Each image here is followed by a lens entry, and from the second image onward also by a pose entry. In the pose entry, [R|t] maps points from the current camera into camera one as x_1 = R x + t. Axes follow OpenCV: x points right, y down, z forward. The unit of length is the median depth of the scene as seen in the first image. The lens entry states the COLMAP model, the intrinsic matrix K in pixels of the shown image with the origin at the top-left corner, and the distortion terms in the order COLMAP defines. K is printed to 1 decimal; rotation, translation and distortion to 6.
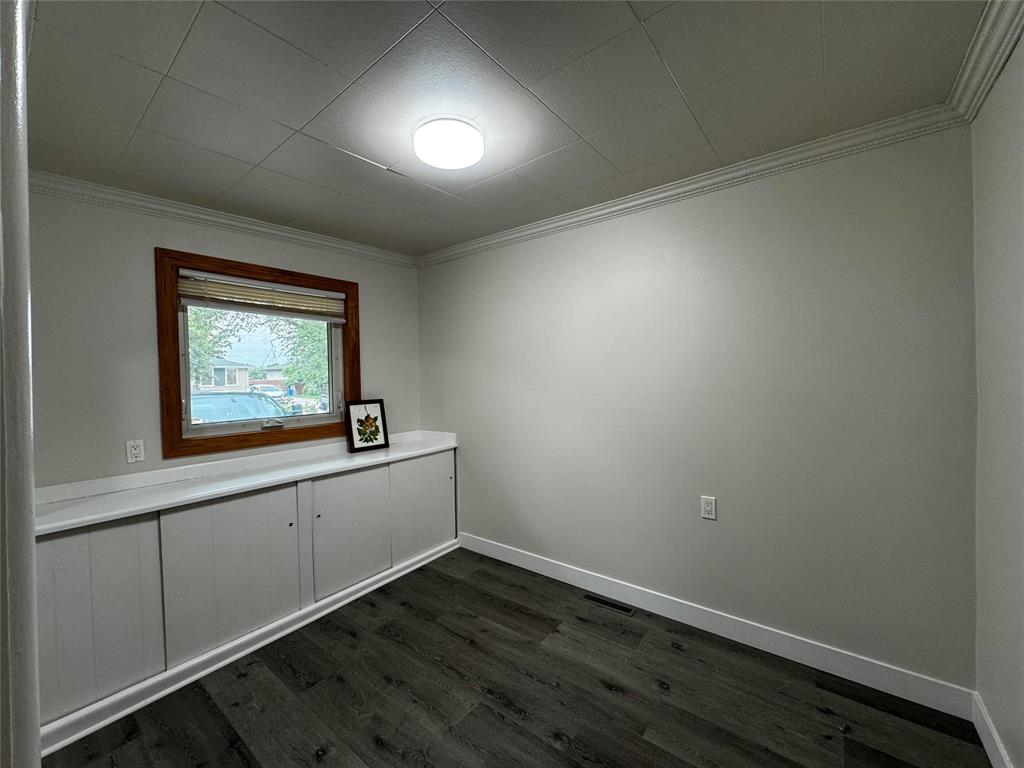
lens RADIAL K [[408.1, 0, 512.4], [0, 408.1, 381.9], [0, 0, 1]] dist [-0.002845, 0.000492]
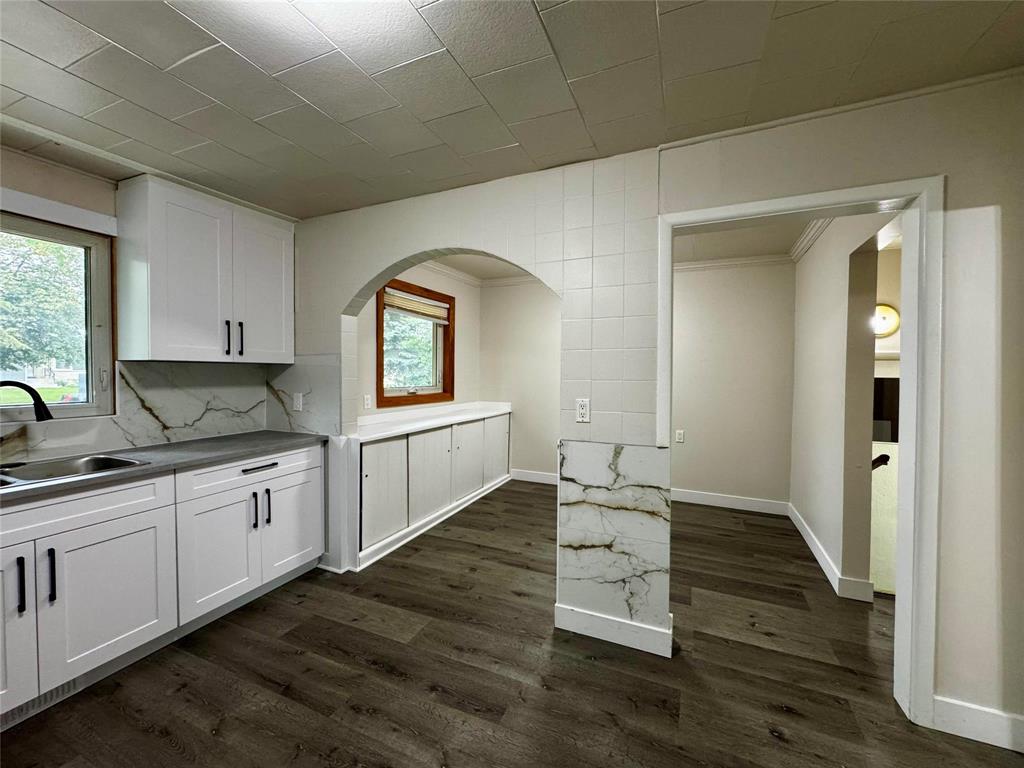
lens RADIAL K [[408.1, 0, 512.8], [0, 408.1, 383.0], [0, 0, 1]] dist [-0.002845, 0.000492]
pose [[0.971145, 0.027009, 0.236955, -0.637140], [-0.029196, 0.999557, 0.005725, 0.060387], [-0.236695, -0.012478, 0.971504, -0.577979]]
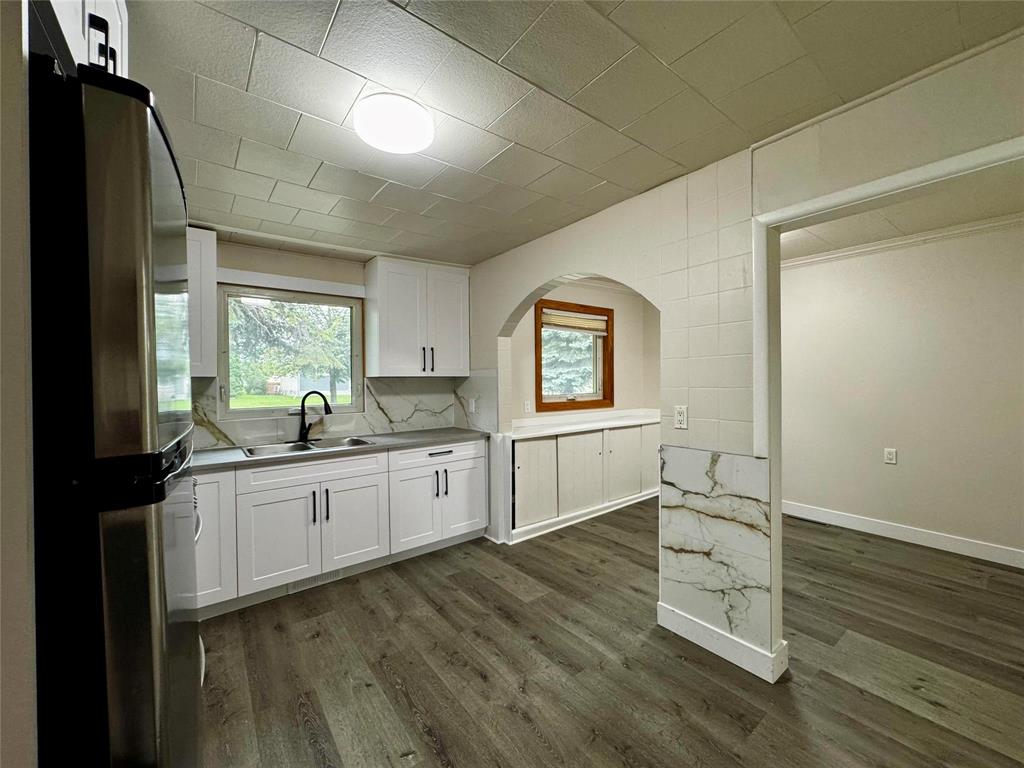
lens RADIAL K [[408.1, 0, 512.8], [0, 408.1, 383.0], [0, 0, 1]] dist [-0.002845, 0.000492]
pose [[0.966262, 0.017669, -0.256955, -0.427732], [-0.018090, 0.999836, 0.000725, 0.051232], [0.256926, 0.003948, 0.966423, -0.719032]]
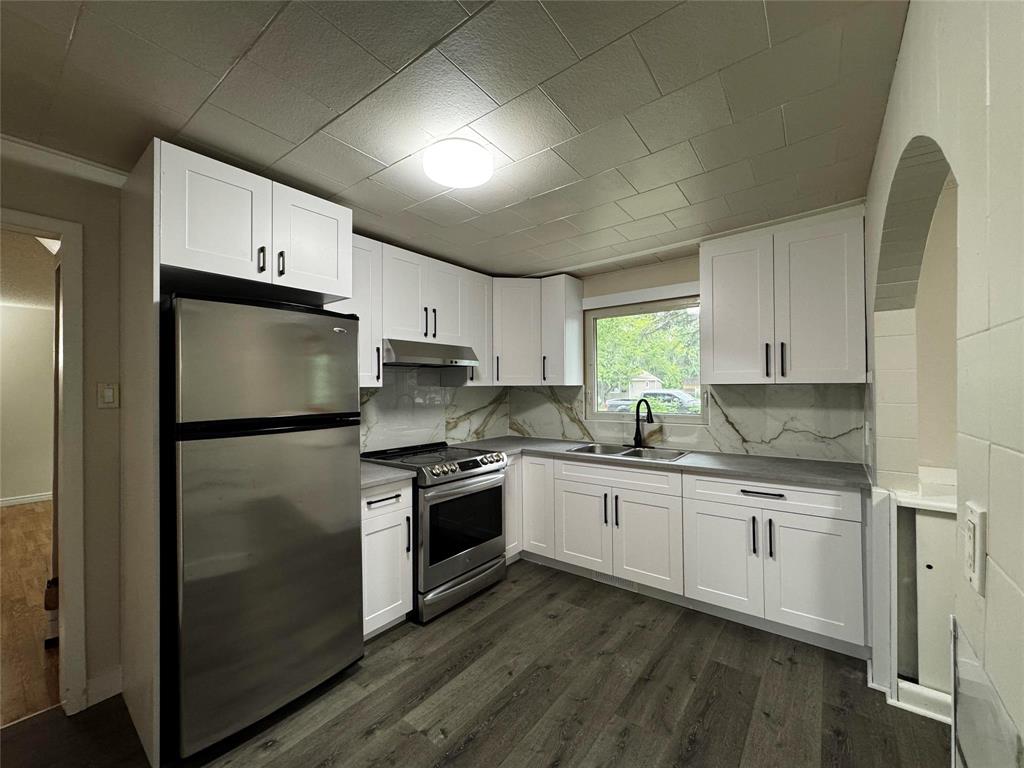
lens RADIAL K [[408.1, 0, 514.2], [0, 408.1, 383.6], [0, 0, 1]] dist [-0.002845, 0.000492]
pose [[-0.001462, 0.017920, -0.999838, -0.078761], [-0.004206, 0.999830, 0.017926, 0.019804], [0.999990, 0.004232, -0.001387, -0.083673]]
